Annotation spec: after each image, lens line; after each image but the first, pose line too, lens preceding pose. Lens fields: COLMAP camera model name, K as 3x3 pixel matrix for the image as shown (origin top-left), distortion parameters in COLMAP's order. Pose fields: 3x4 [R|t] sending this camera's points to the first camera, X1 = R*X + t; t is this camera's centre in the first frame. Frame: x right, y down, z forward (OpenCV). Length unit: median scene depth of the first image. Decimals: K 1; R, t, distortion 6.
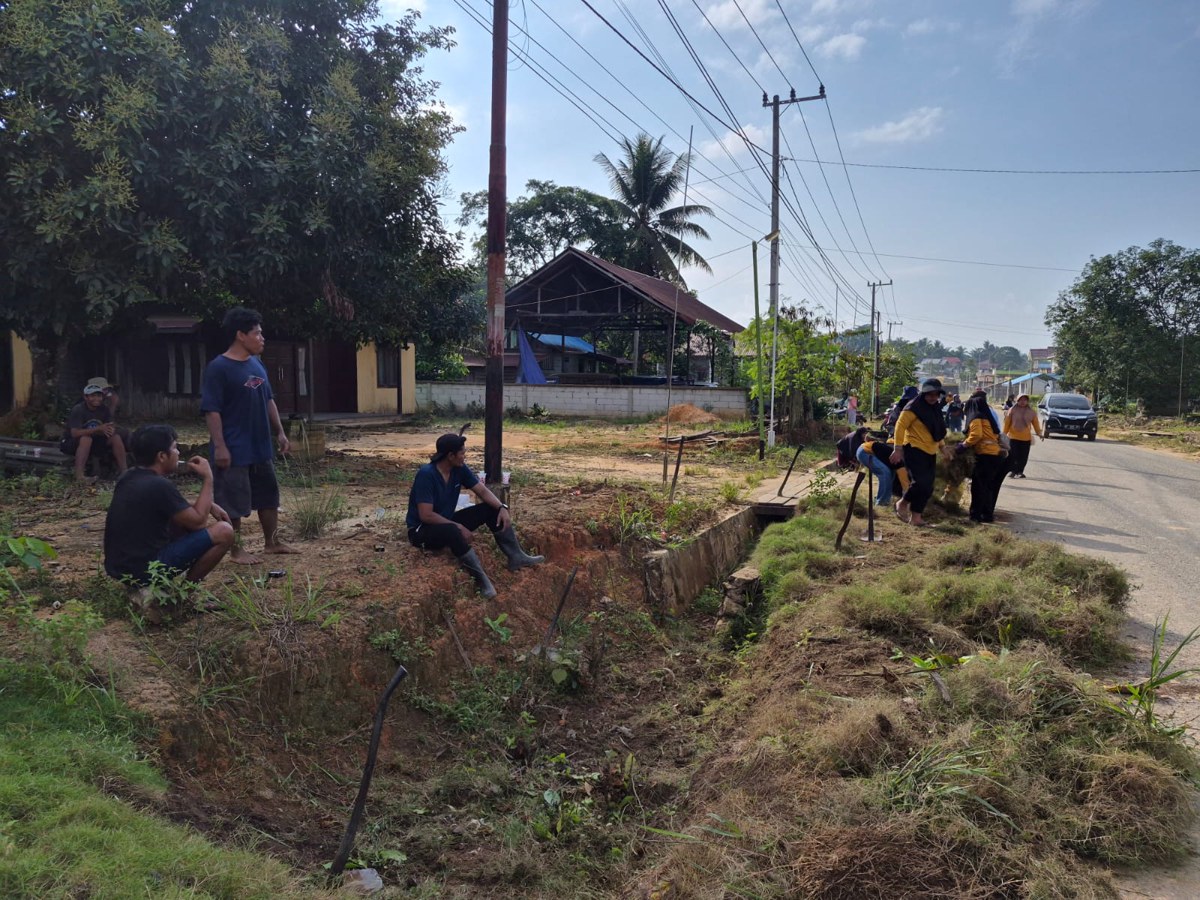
lens RADIAL K [[810.3, 0, 599.0], [0, 810.3, 454.9], [0, 0, 1]] dist [0.109346, -0.133997]
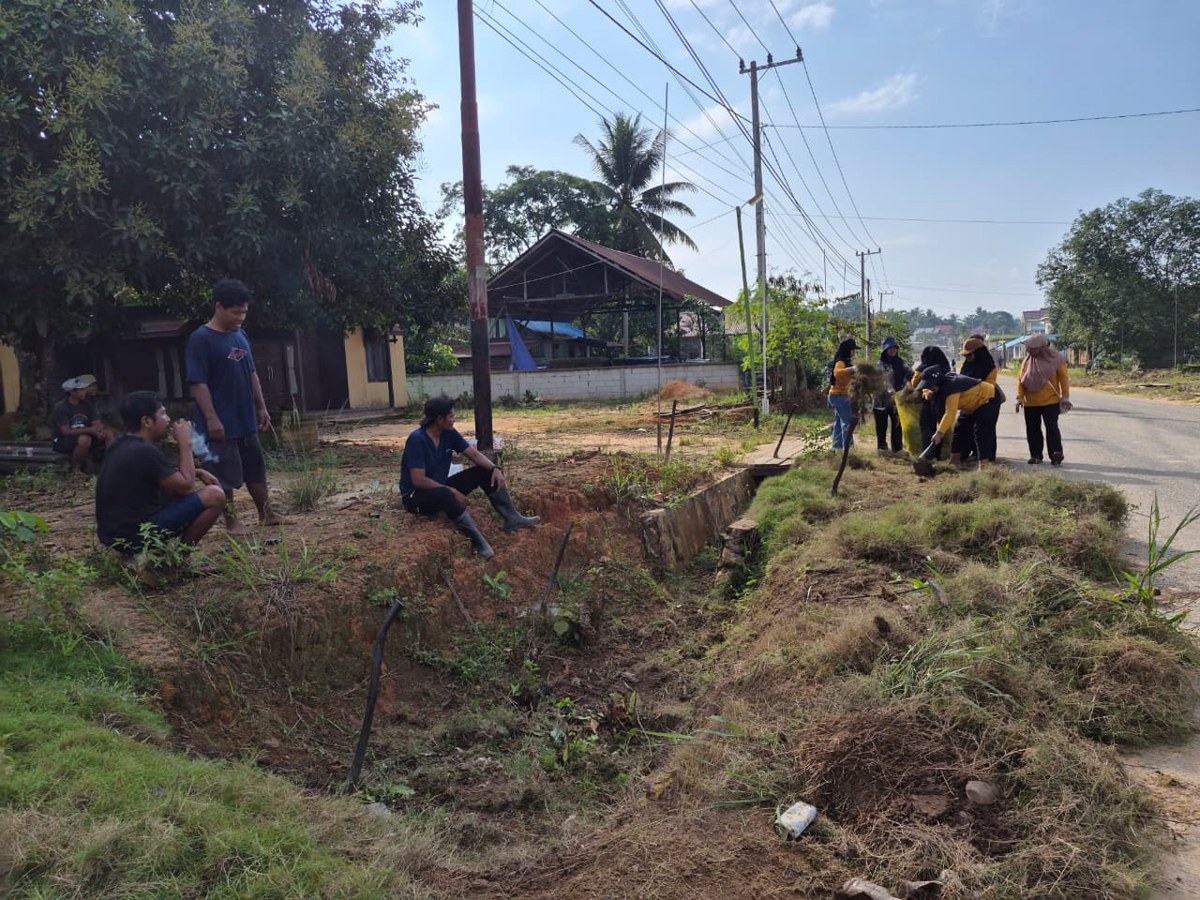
lens RADIAL K [[811.2, 0, 593.6], [0, 811.2, 467.3], [0, 0, 1]] dist [0.099074, -0.114046]
pose [[0.998394, -0.056506, -0.004154, 0.001454], [0.056600, 0.998013, 0.027668, 0.010609], [0.002583, -0.027859, 0.999609, 0.001322]]
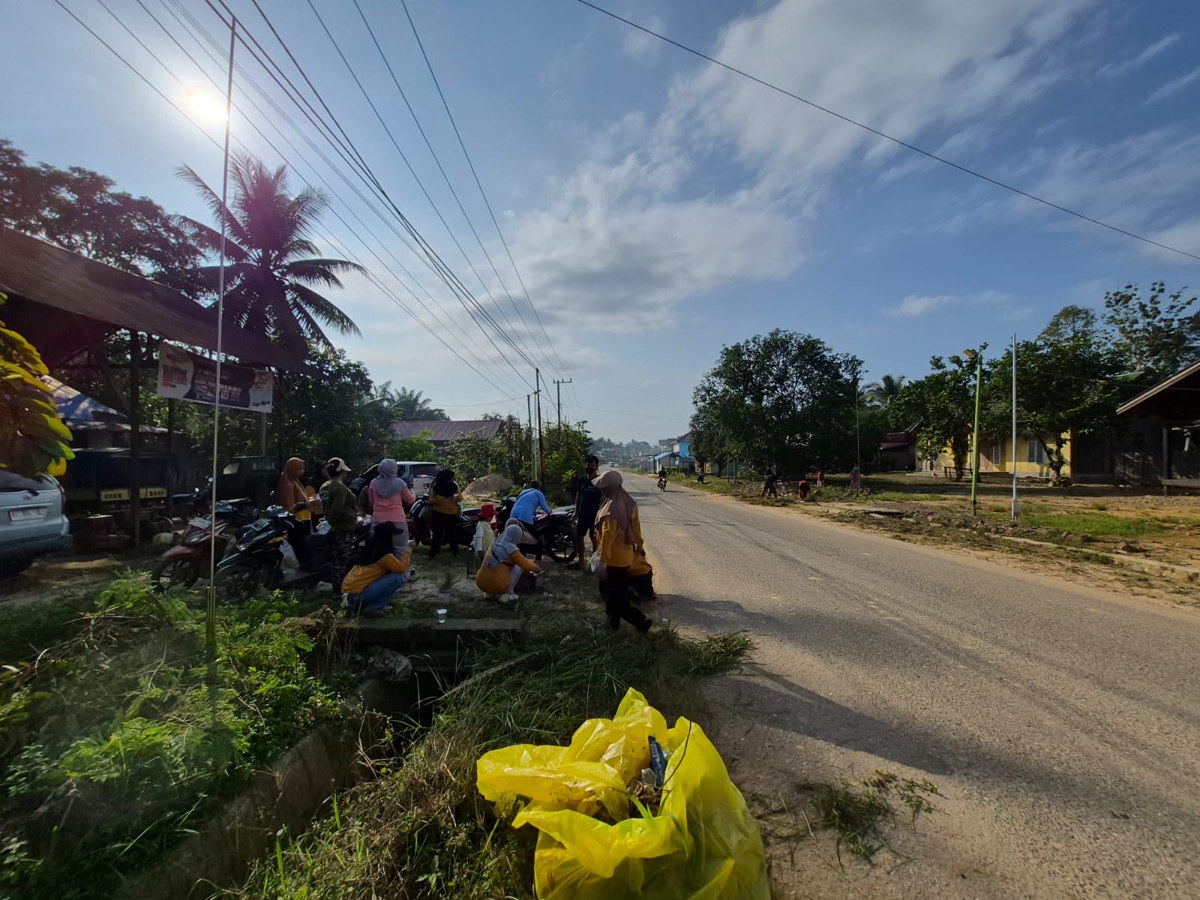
lens RADIAL K [[462.4, 0, 600.0], [0, 462.4, 450.0], [0, 0, 1]] dist [0.008080, 0.000199]
pose [[0.932971, -0.018213, 0.359491, 0.406948], [0.060903, 0.992307, -0.107787, -0.073329], [-0.354762, 0.122456, 0.926903, 0.987058]]
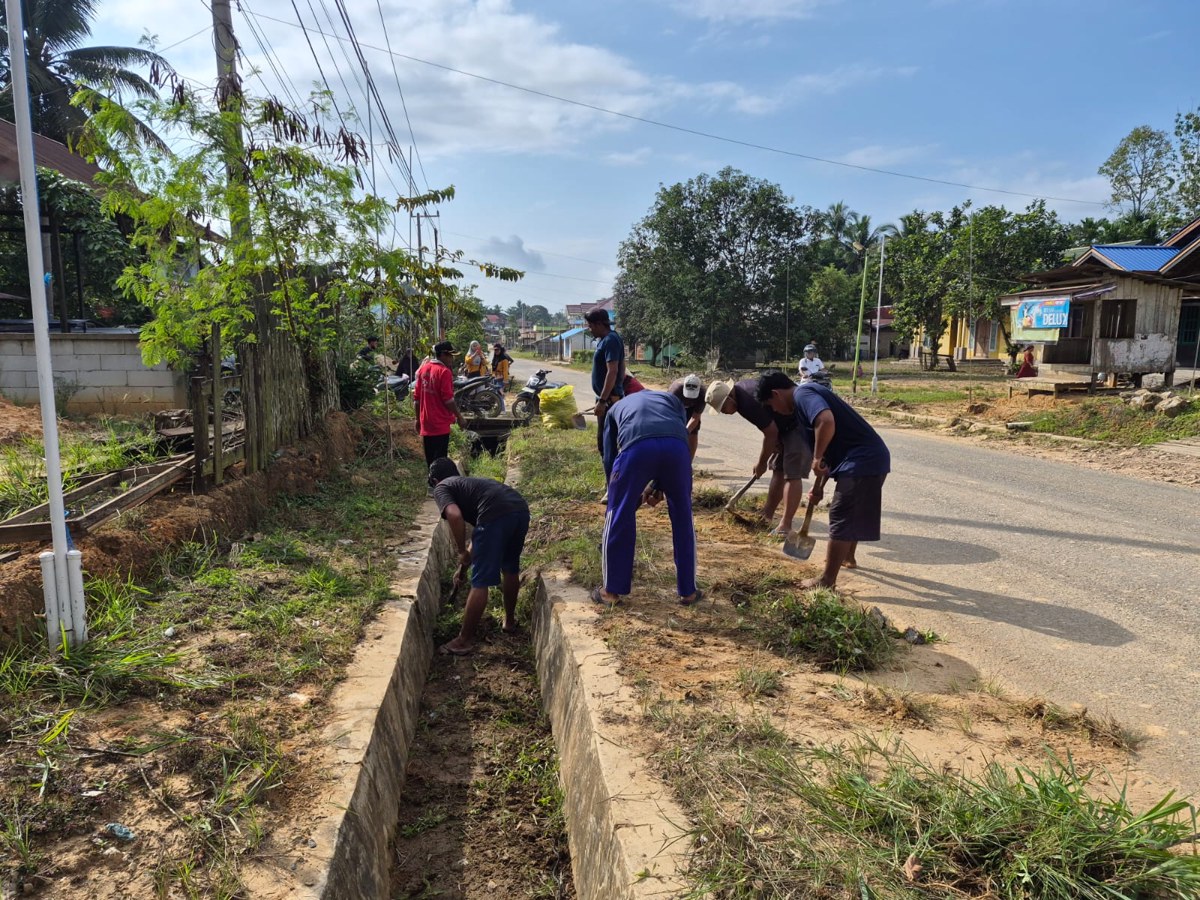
lens RADIAL K [[801.4, 0, 589.5], [0, 801.4, 491.1], [0, 0, 1]] dist [0.060845, -0.060162]
pose [[0.864933, -0.106169, 0.490529, 0.169340], [0.058901, 0.992088, 0.110866, -0.041132], [-0.498419, -0.066999, 0.864343, 0.589152]]
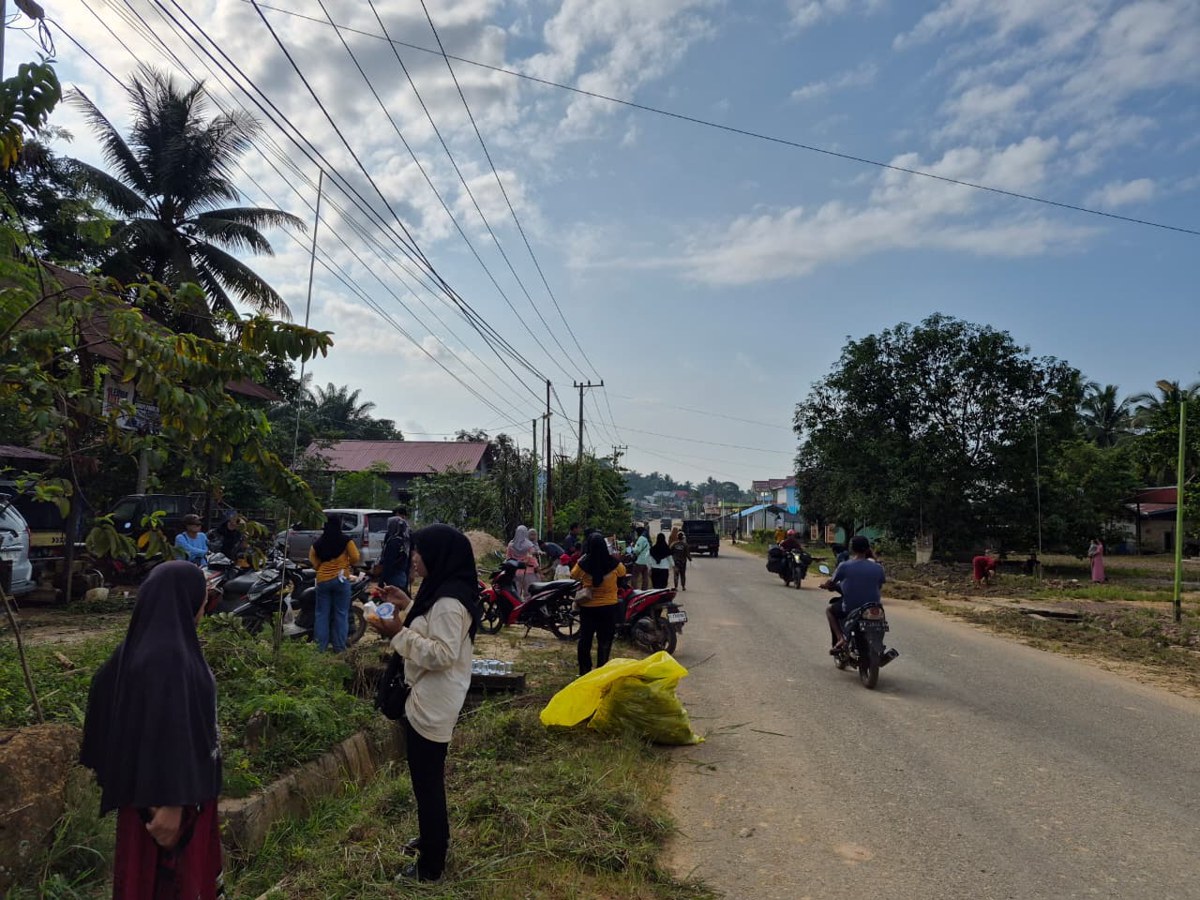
lens RADIAL K [[810.9, 0, 592.5], [0, 810.9, 454.5], [0, 0, 1]] dist [0.105644, -0.126653]
pose [[0.957096, 0.029600, 0.288257, 0.370615], [0.016829, 0.987412, -0.157270, -0.065182], [-0.289283, 0.155373, 0.944550, 0.840216]]
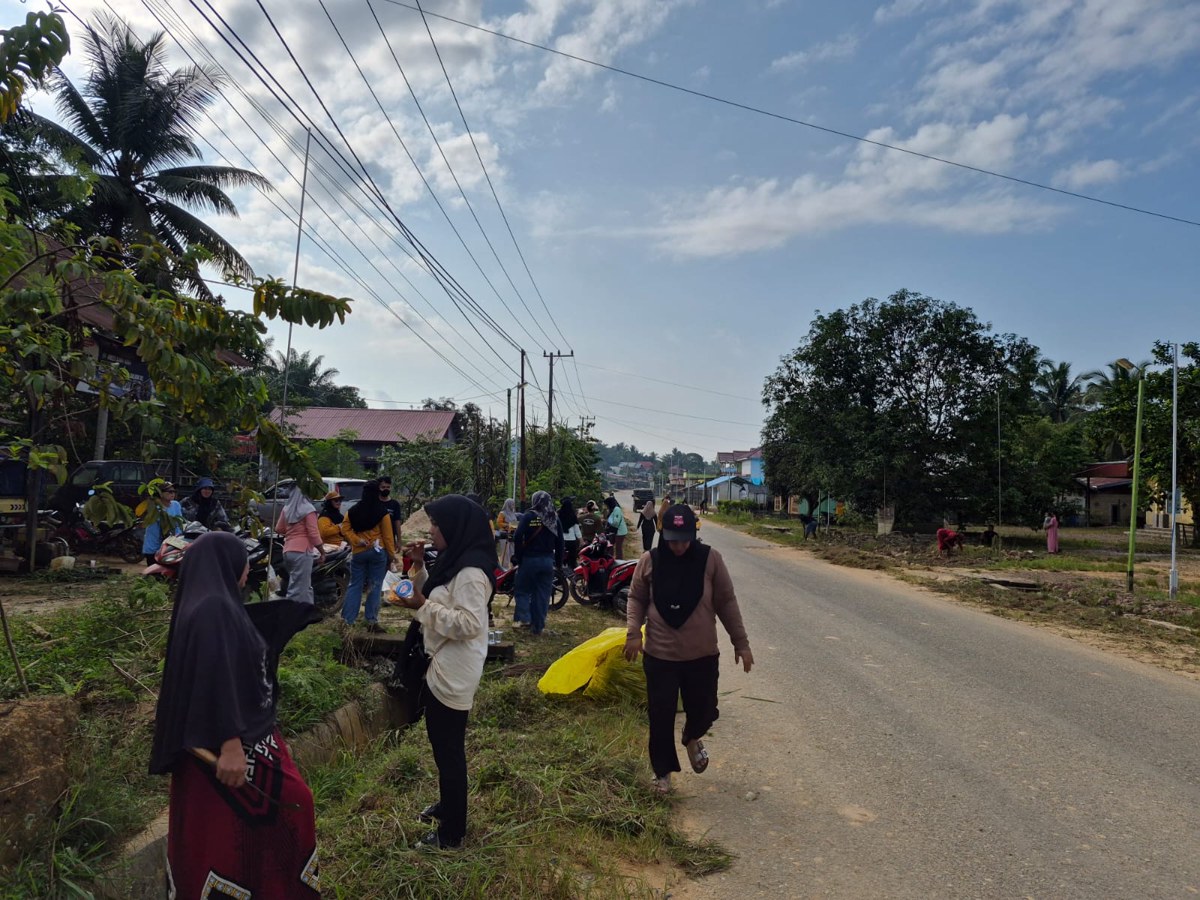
lens RADIAL K [[810.3, 0, 599.0], [0, 810.3, 454.9], [0, 0, 1]] dist [0.109346, -0.133997]
pose [[0.940961, 0.027414, 0.337403, 0.362266], [0.014076, 0.992685, -0.119913, -0.065658], [-0.338222, 0.117582, 0.933692, 0.843092]]
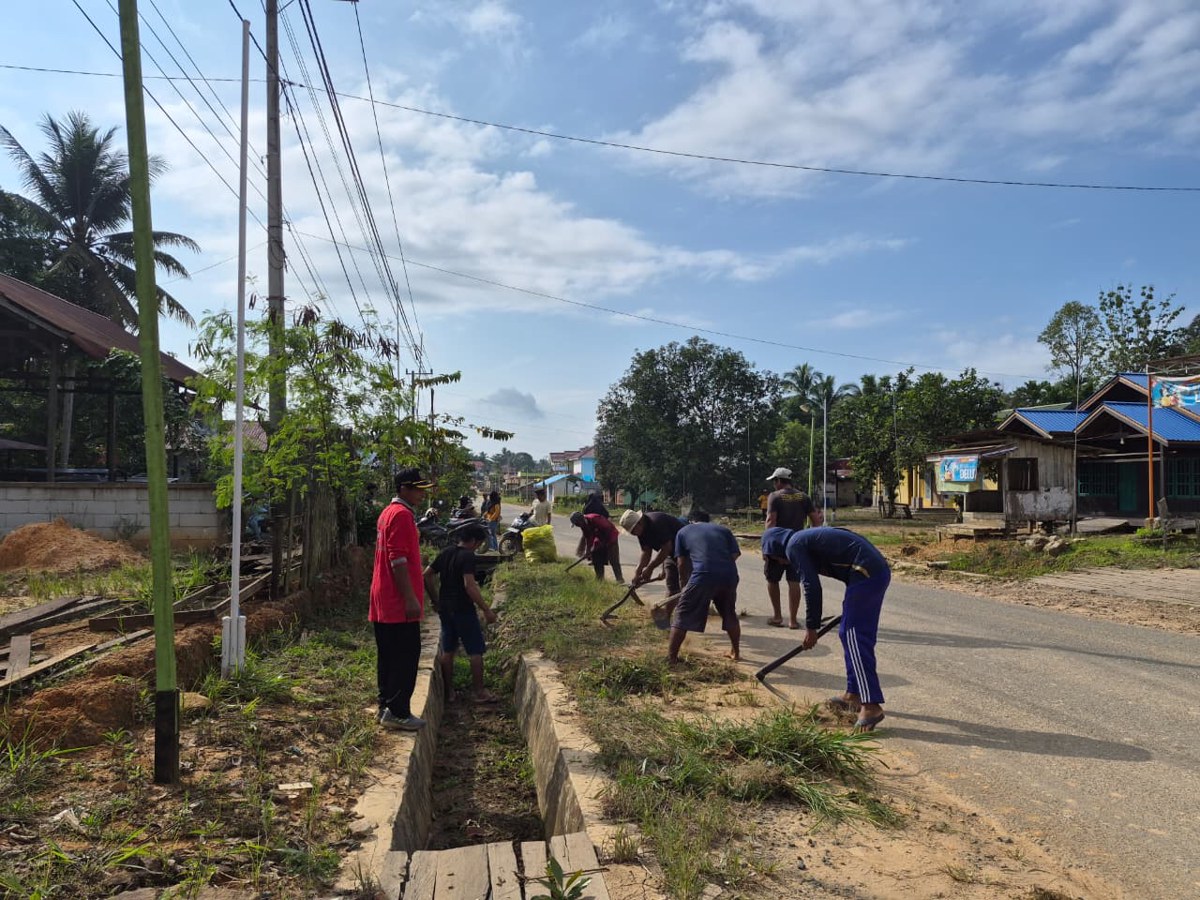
lens RADIAL K [[810.3, 0, 599.0], [0, 810.3, 454.9], [0, 0, 1]] dist [0.109346, -0.133997]
pose [[0.848623, 0.011455, 0.528875, 0.123325], [0.055533, 0.992312, -0.110600, -0.034935], [-0.526076, 0.123228, 0.841463, 0.498868]]
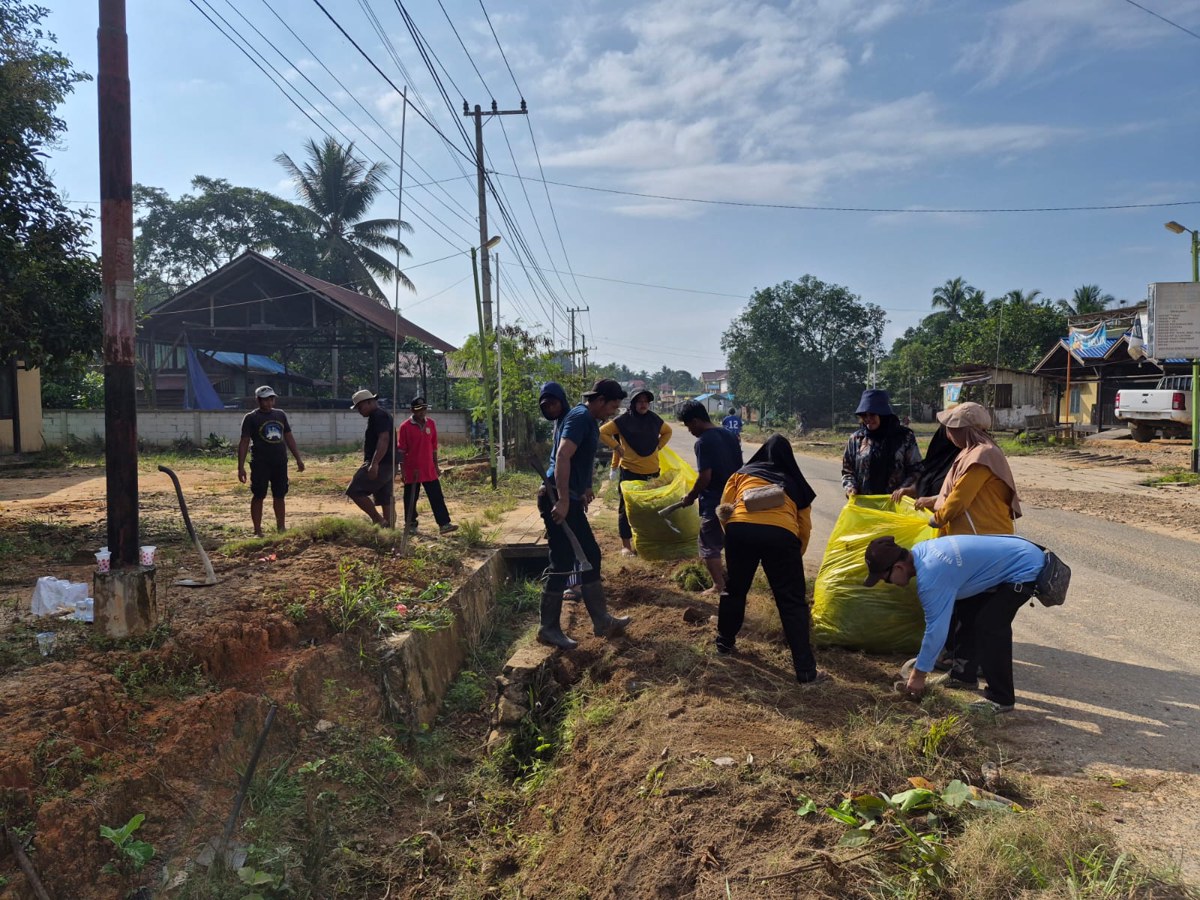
lens RADIAL K [[810.3, 0, 599.0], [0, 810.3, 454.9], [0, 0, 1]] dist [0.109346, -0.133997]
pose [[0.936739, -0.039286, 0.347818, -0.001877], [0.048980, 0.998617, -0.019118, -0.005871], [-0.346586, 0.034944, 0.937367, 0.078020]]
